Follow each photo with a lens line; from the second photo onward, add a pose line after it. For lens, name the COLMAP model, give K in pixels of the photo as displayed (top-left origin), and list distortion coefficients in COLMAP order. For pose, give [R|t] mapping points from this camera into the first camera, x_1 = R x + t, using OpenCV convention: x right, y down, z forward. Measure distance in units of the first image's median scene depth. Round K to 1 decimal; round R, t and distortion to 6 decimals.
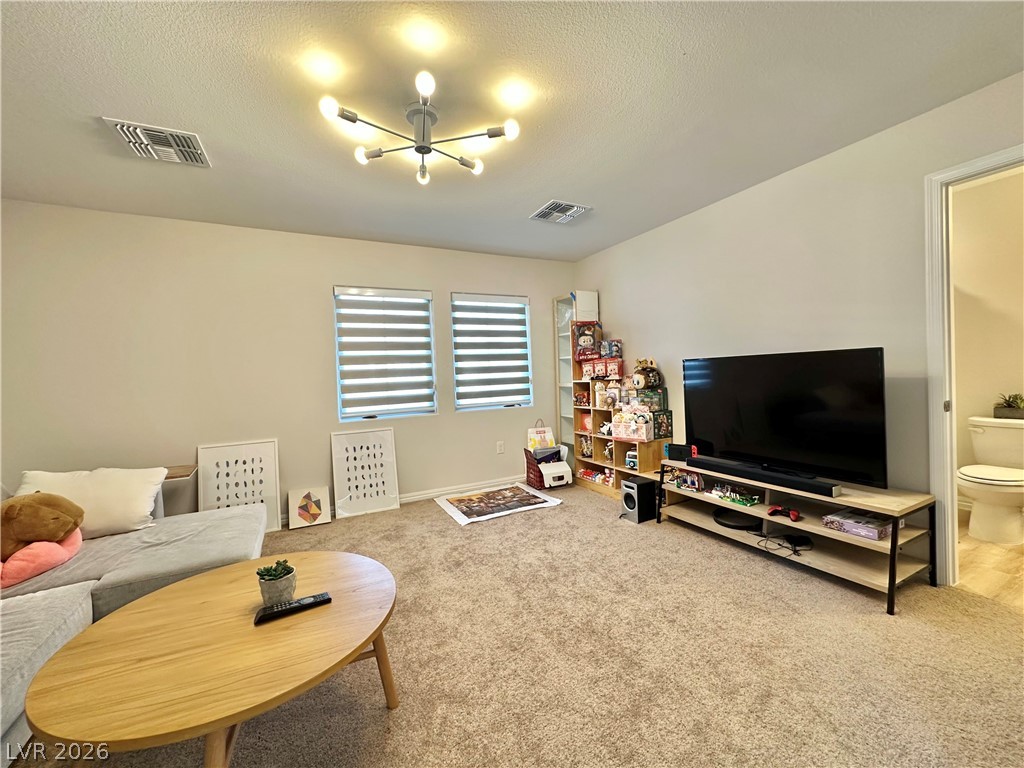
lens RADIAL K [[409.4, 0, 513.6], [0, 409.4, 379.4], [0, 0, 1]] dist [0.000554, -0.000177]
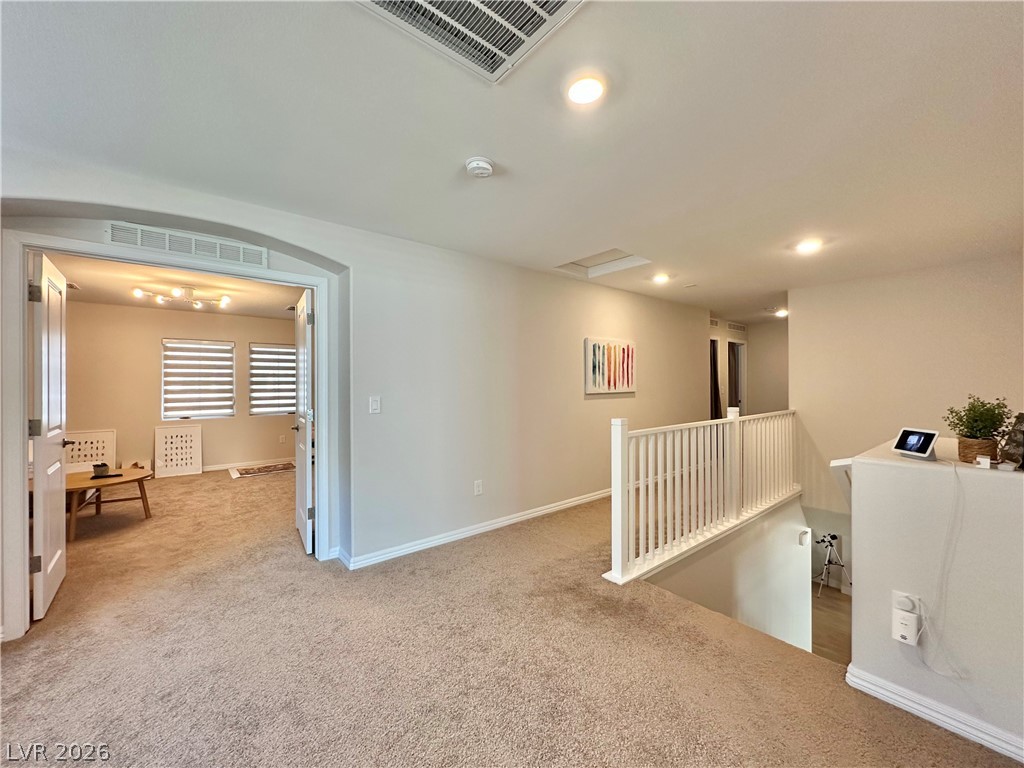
lens RADIAL K [[409.4, 0, 513.6], [0, 409.4, 380.5], [0, 0, 1]] dist [0.000554, -0.000177]
pose [[0.978011, 0.038389, 0.204991, 0.608812], [-0.031773, 0.998866, -0.035468, -0.042154], [-0.206120, 0.028175, 0.978121, -0.900257]]
